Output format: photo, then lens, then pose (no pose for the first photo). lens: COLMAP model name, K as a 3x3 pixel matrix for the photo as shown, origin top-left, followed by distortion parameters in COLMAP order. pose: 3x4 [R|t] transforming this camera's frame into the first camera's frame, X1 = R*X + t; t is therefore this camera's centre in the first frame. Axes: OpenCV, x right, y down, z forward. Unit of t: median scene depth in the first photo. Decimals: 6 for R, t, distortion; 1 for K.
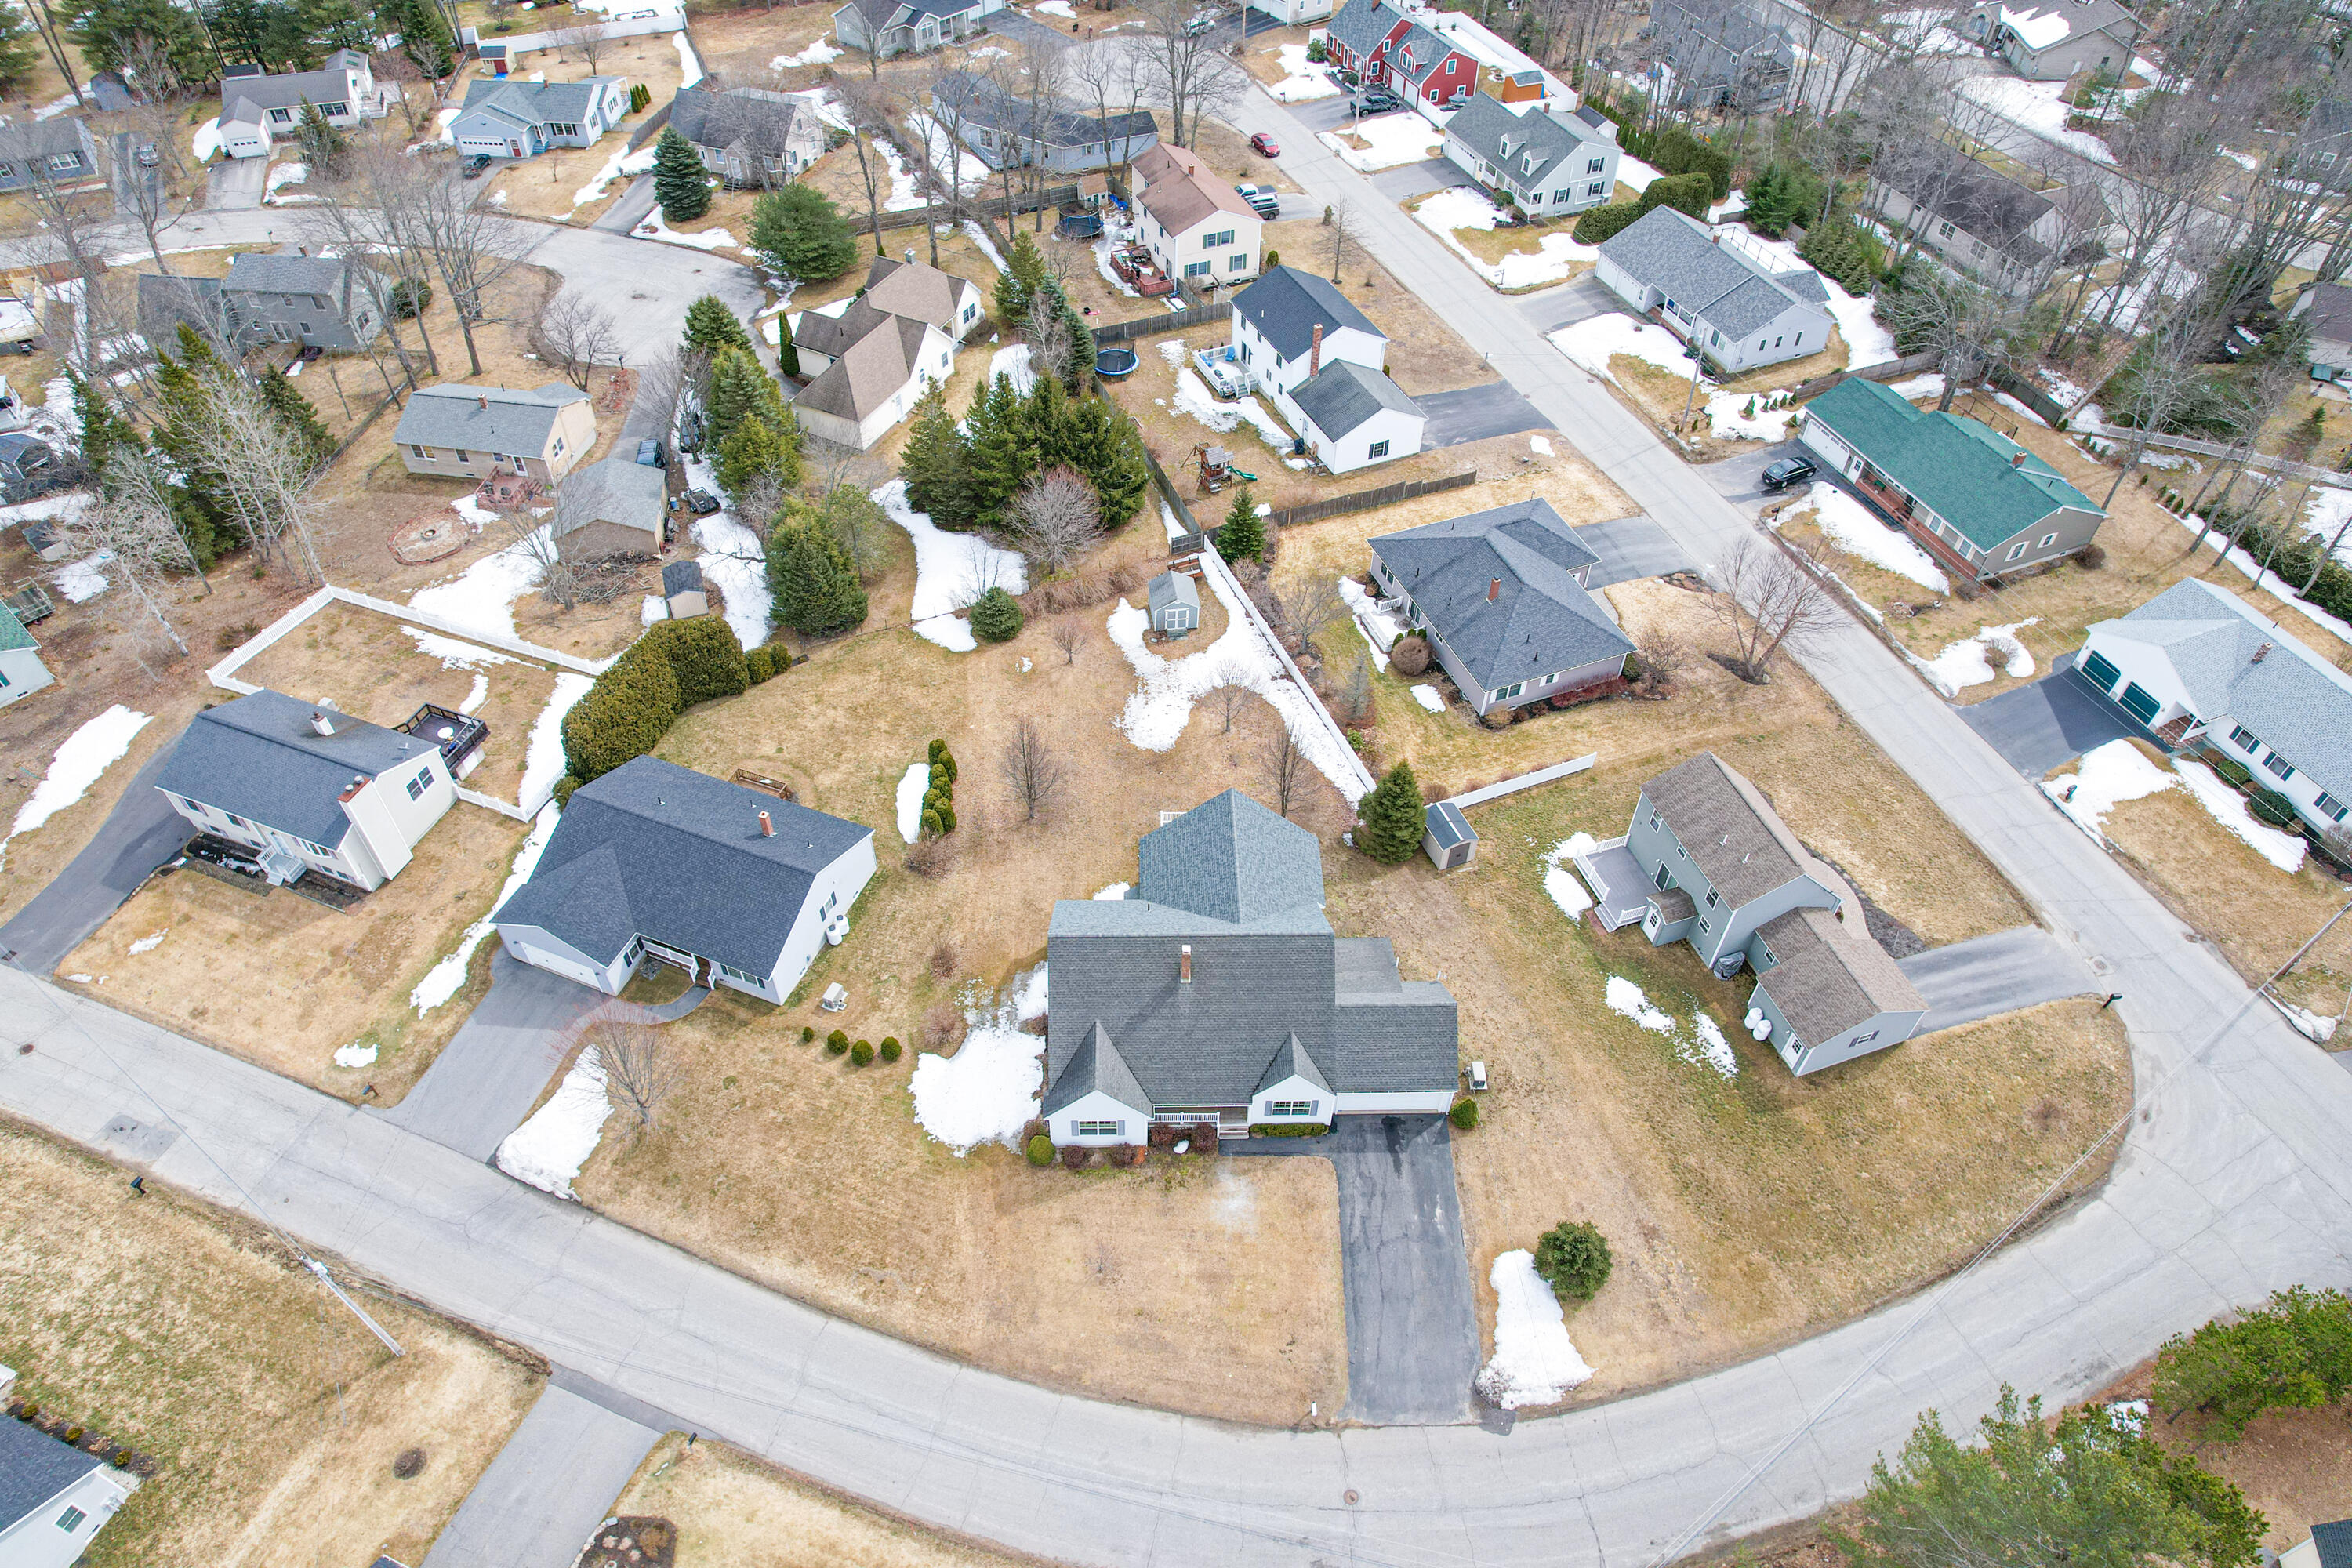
lens RADIAL K [[1500.7, 0, 1163.1], [0, 1500.7, 778.3], [0, 0, 1]] dist [-0.075622, 0.067124]
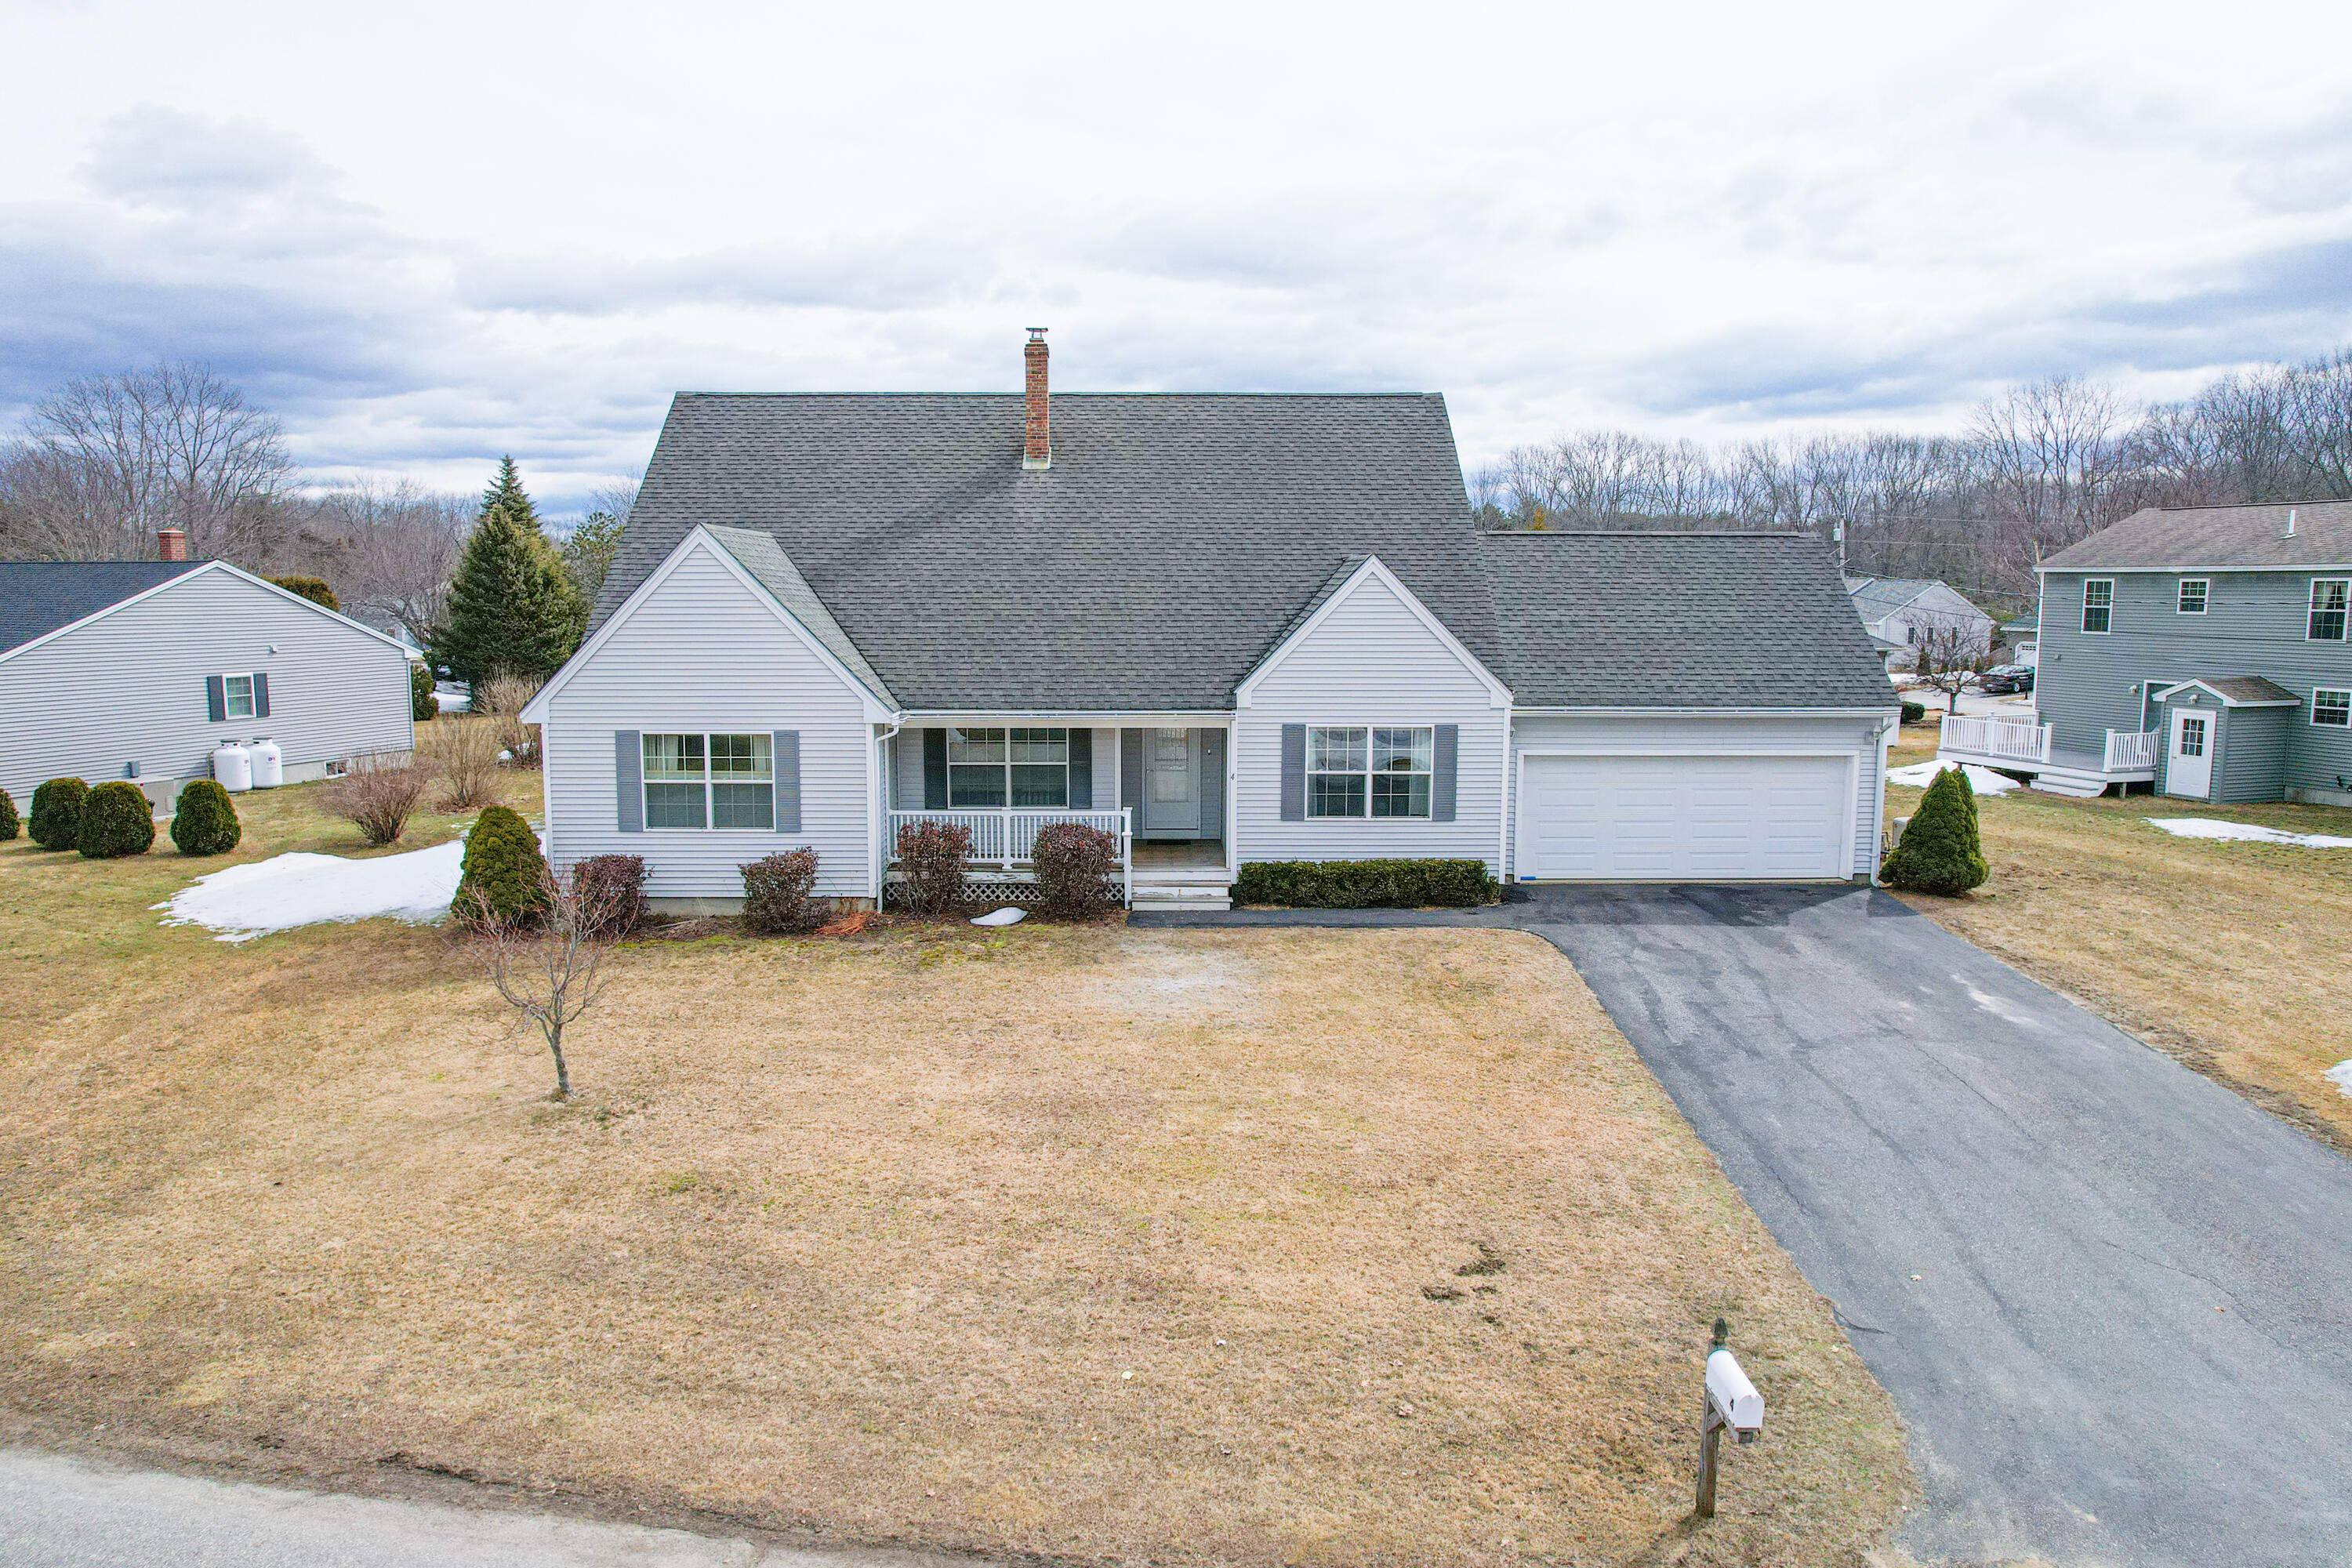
lens RADIAL K [[1519.5, 0, 1163.1], [0, 1519.5, 786.0], [0, 0, 1]] dist [-0.077523, 0.065494]
pose [[0.999978, -0.005190, -0.004079, 0.045000], [0.001467, 0.777188, -0.629267, 0.408930], [0.006436, 0.629247, 0.777179, 0.754205]]
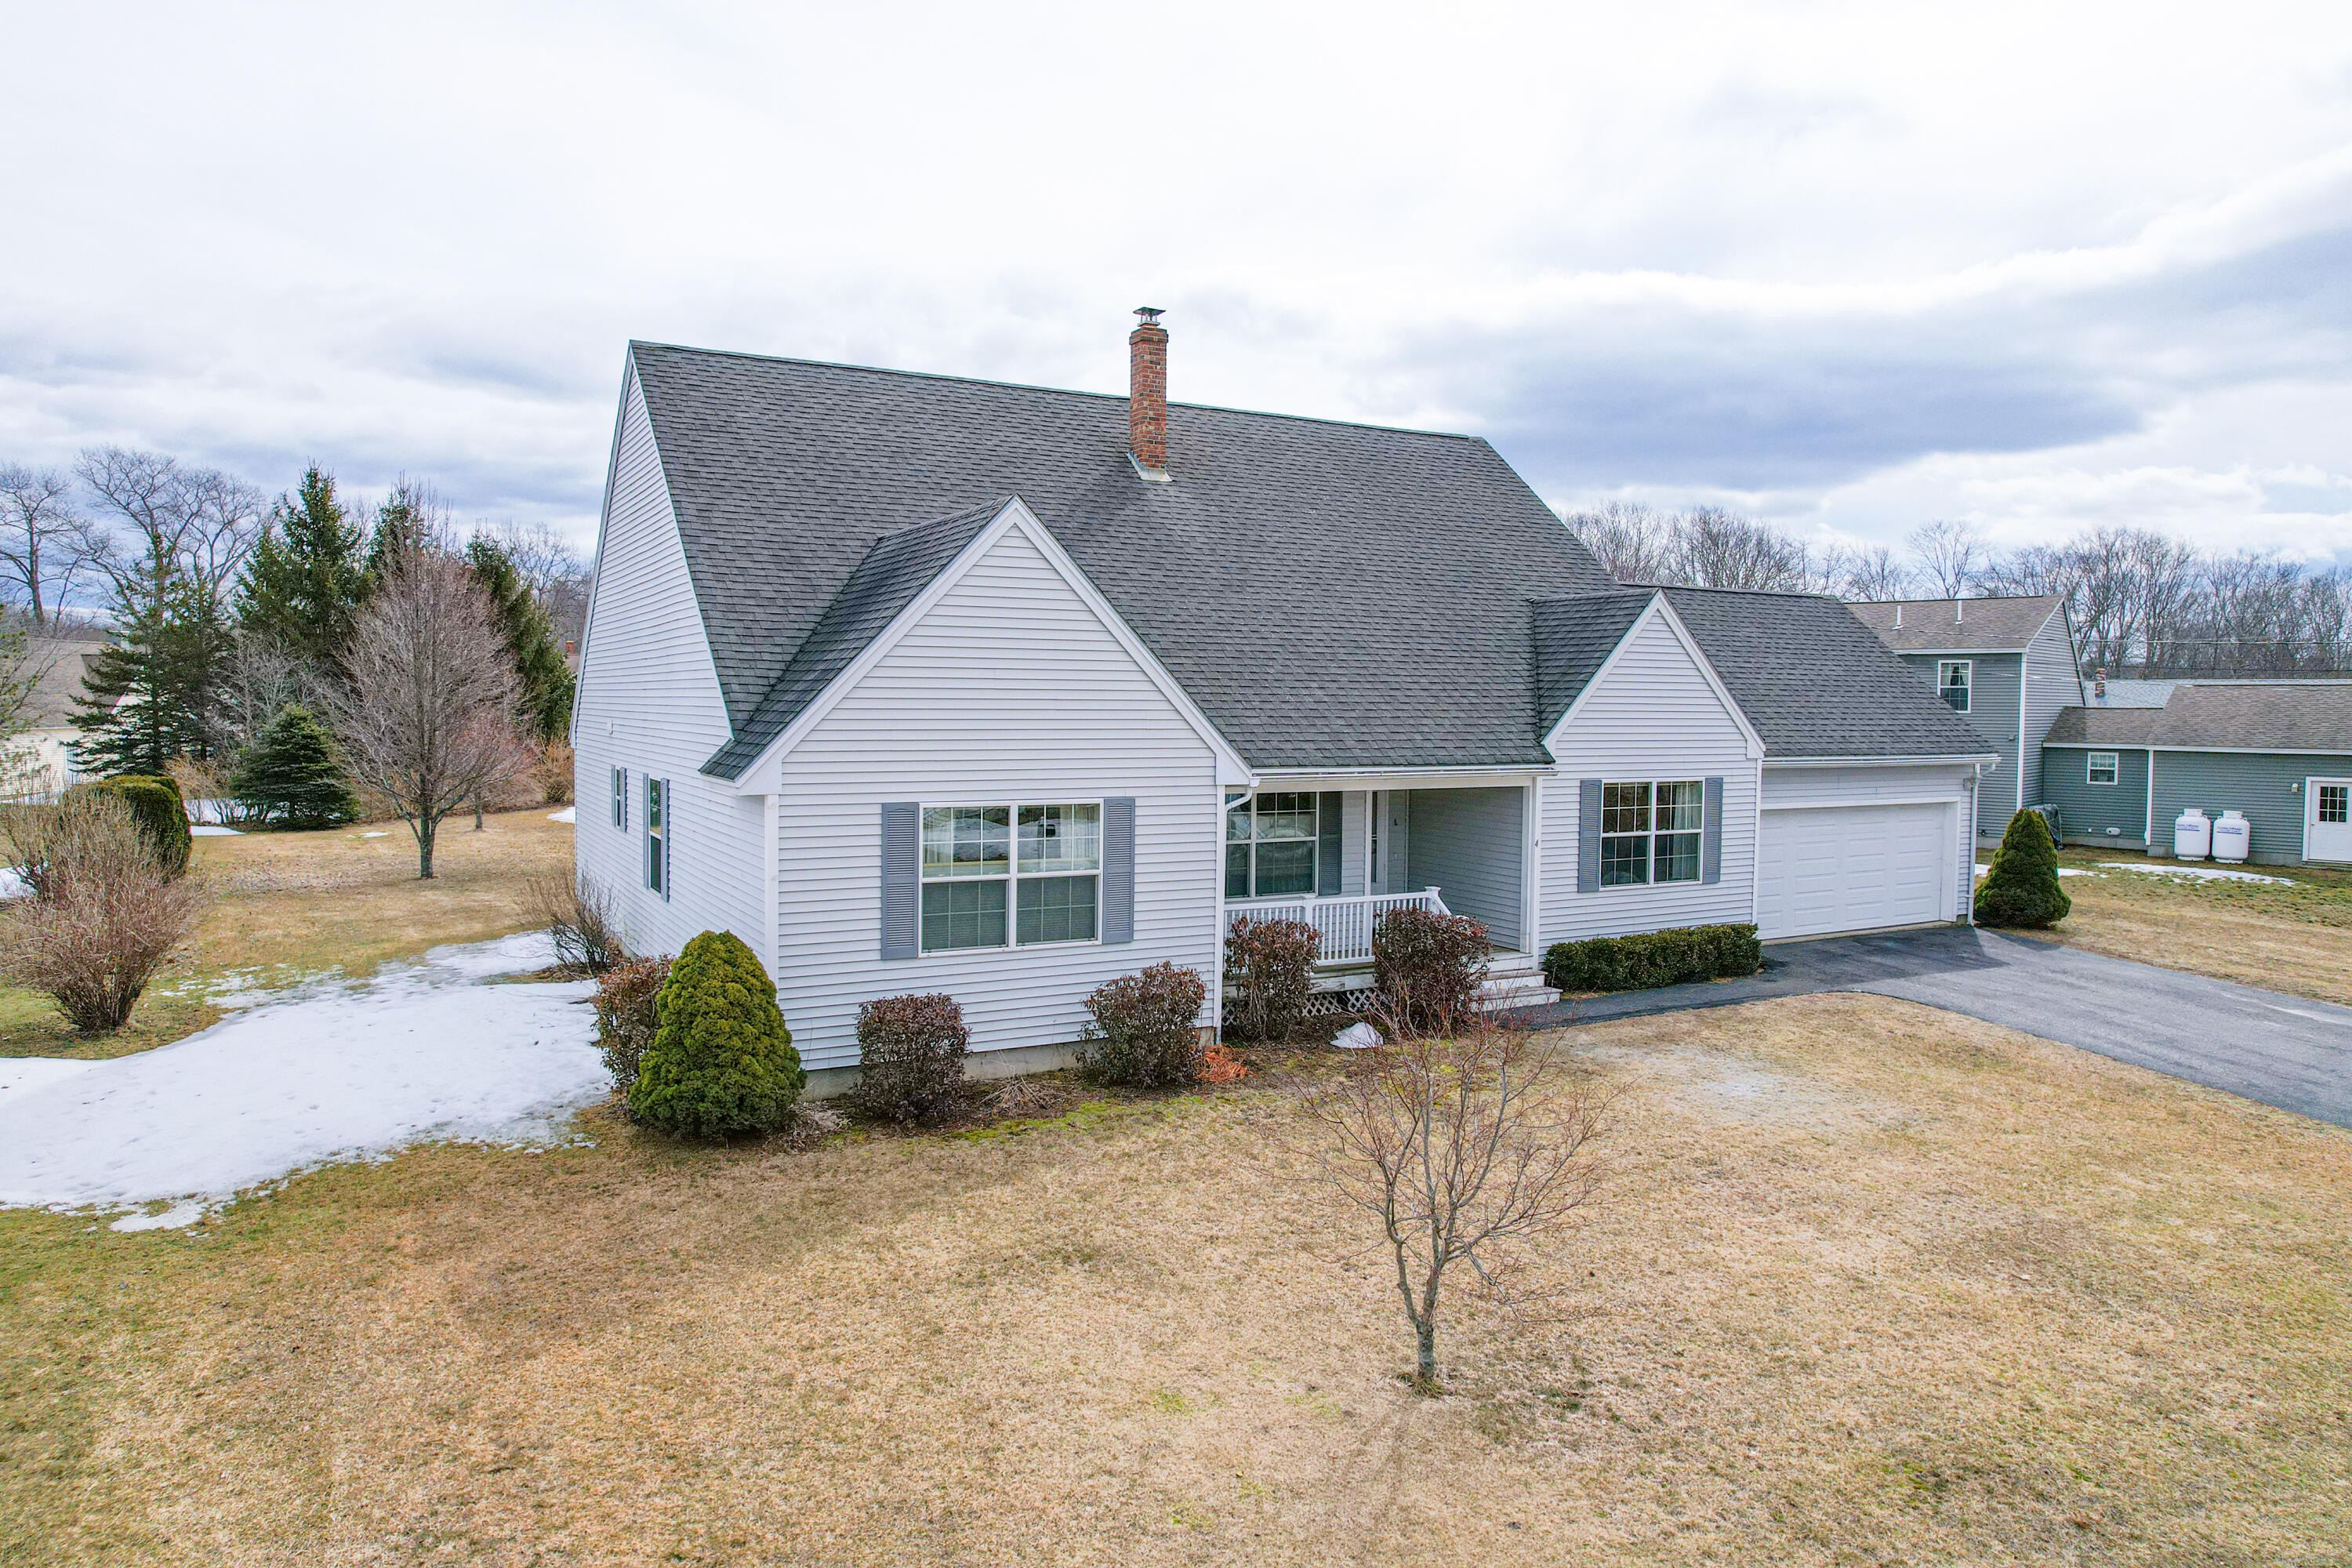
lens RADIAL K [[1509.4, 0, 1163.2], [0, 1509.4, 784.8], [0, 0, 1]] dist [-0.078181, 0.067085]
pose [[0.887109, -0.025258, 0.460869, -0.113599], [0.333996, 0.724289, -0.603201, 0.342156], [-0.318567, 0.689033, 0.650959, 0.835992]]
